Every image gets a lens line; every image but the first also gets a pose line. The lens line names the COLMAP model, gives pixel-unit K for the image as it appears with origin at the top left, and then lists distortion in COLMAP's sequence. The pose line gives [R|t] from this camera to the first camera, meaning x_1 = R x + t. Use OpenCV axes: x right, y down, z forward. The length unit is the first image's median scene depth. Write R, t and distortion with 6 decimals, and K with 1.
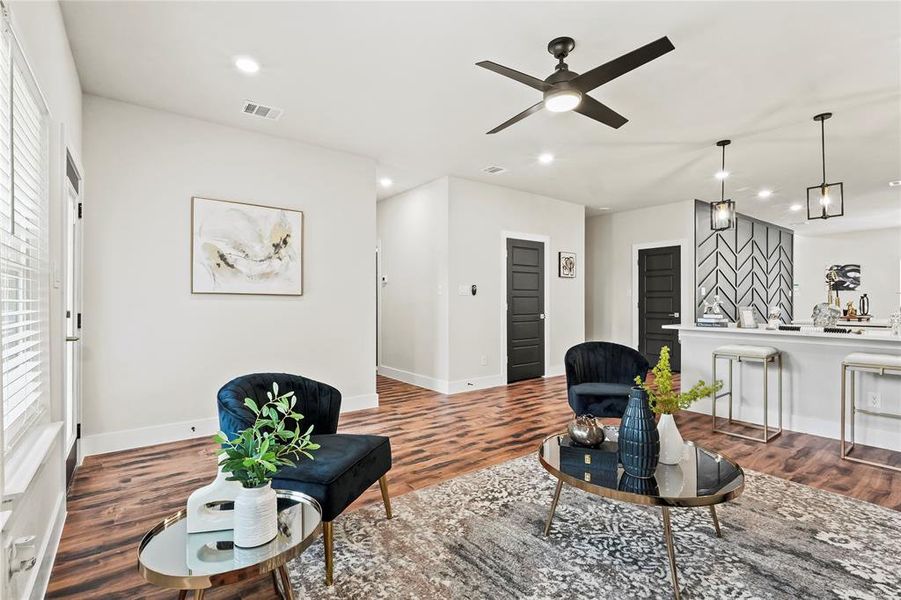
lens RADIAL K [[417.8, 0, 450.6], [0, 417.8, 300.7], [0, 0, 1]] dist [-0.004570, 0.001564]
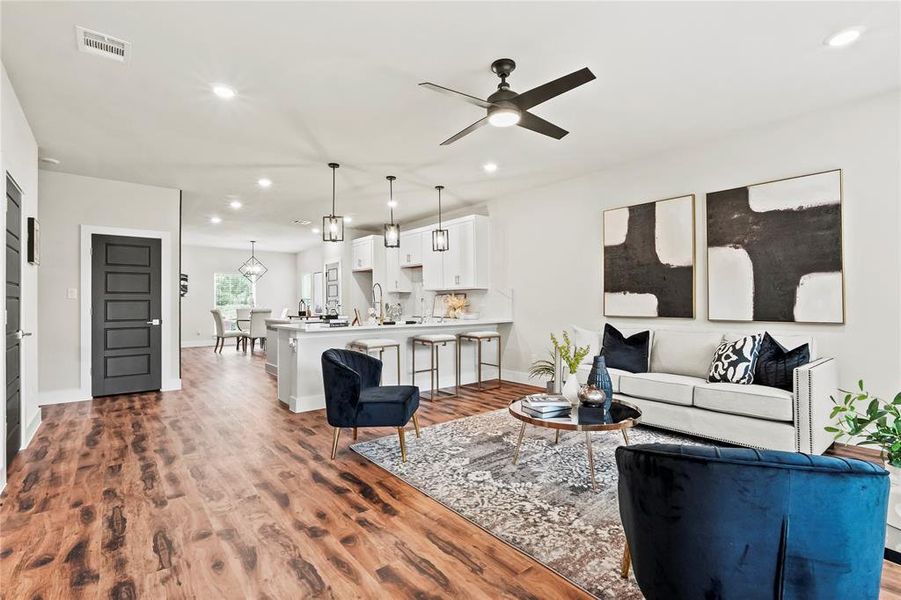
lens RADIAL K [[417.8, 0, 449.3], [0, 417.8, 300.2], [0, 0, 1]] dist [-0.004570, 0.001564]
pose [[-0.037999, 0.009795, 0.999230, -0.608987], [0.008308, 0.999920, -0.009486, 0.005209], [-0.999243, 0.007941, -0.038077, 0.897032]]
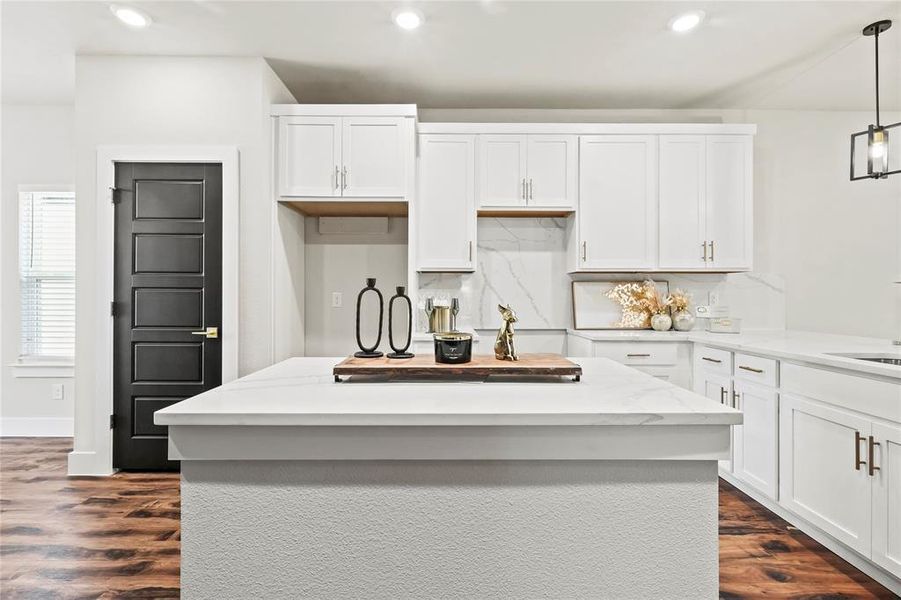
lens RADIAL K [[417.8, 0, 453.5], [0, 417.8, 295.4], [0, 0, 1]] dist [-0.004570, 0.001564]
pose [[-0.801917, 0.005471, 0.597410, 1.225993], [0.002590, 0.999981, -0.005682, -0.004249], [-0.597430, -0.003010, -0.801915, 1.869940]]
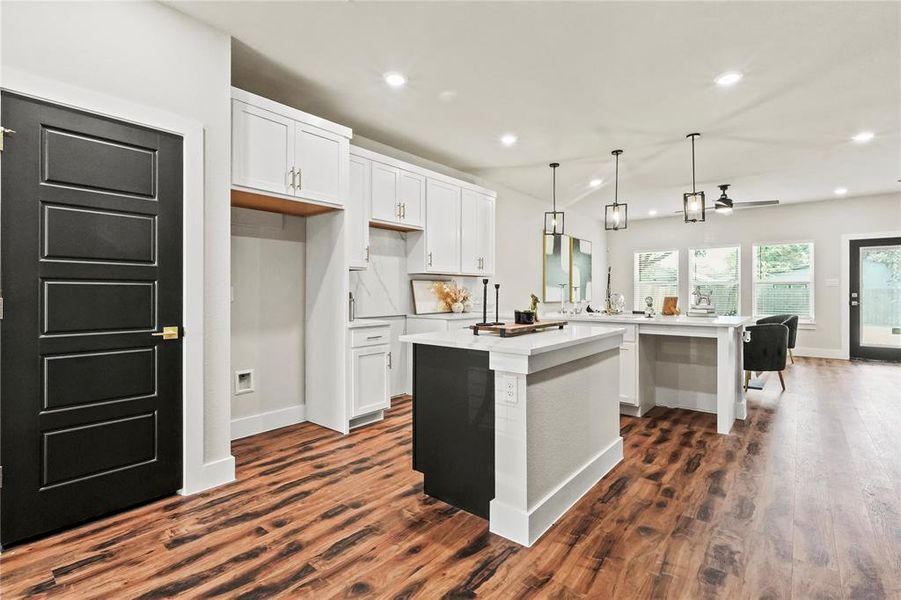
lens RADIAL K [[417.8, 0, 455.0], [0, 417.8, 293.0], [0, 0, 1]] dist [-0.004570, 0.001564]
pose [[-0.973292, 0.005472, -0.229507, 1.781054], [0.004556, 0.999979, 0.004521, -0.004781], [0.229527, 0.003354, -0.973297, 2.276323]]
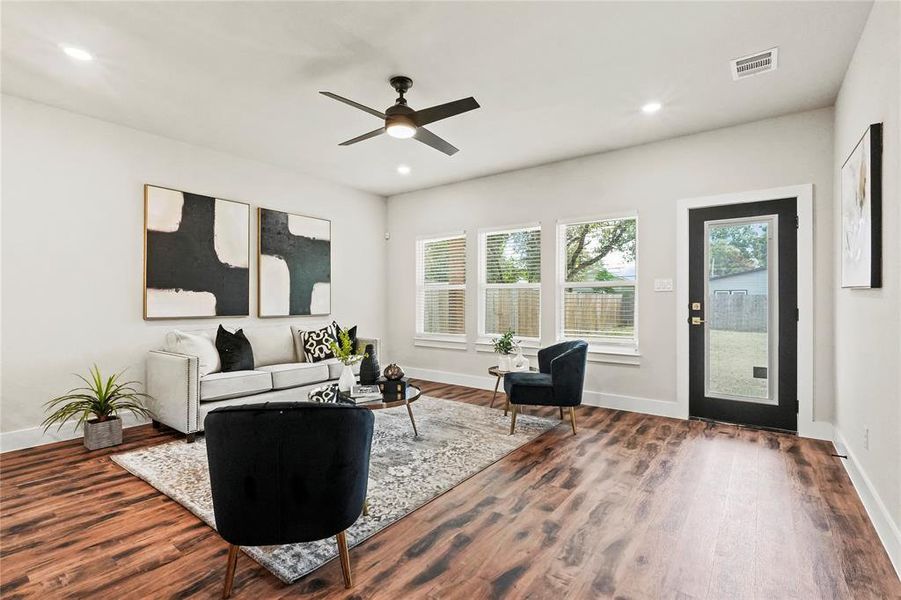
lens RADIAL K [[417.8, 0, 452.8], [0, 417.8, 298.7], [0, 0, 1]] dist [-0.004570, 0.001564]
pose [[-0.958441, 0.003675, -0.285266, 0.349893], [0.003762, 0.999993, 0.000242, -0.000318], [0.285265, -0.000841, -0.958448, 1.638888]]
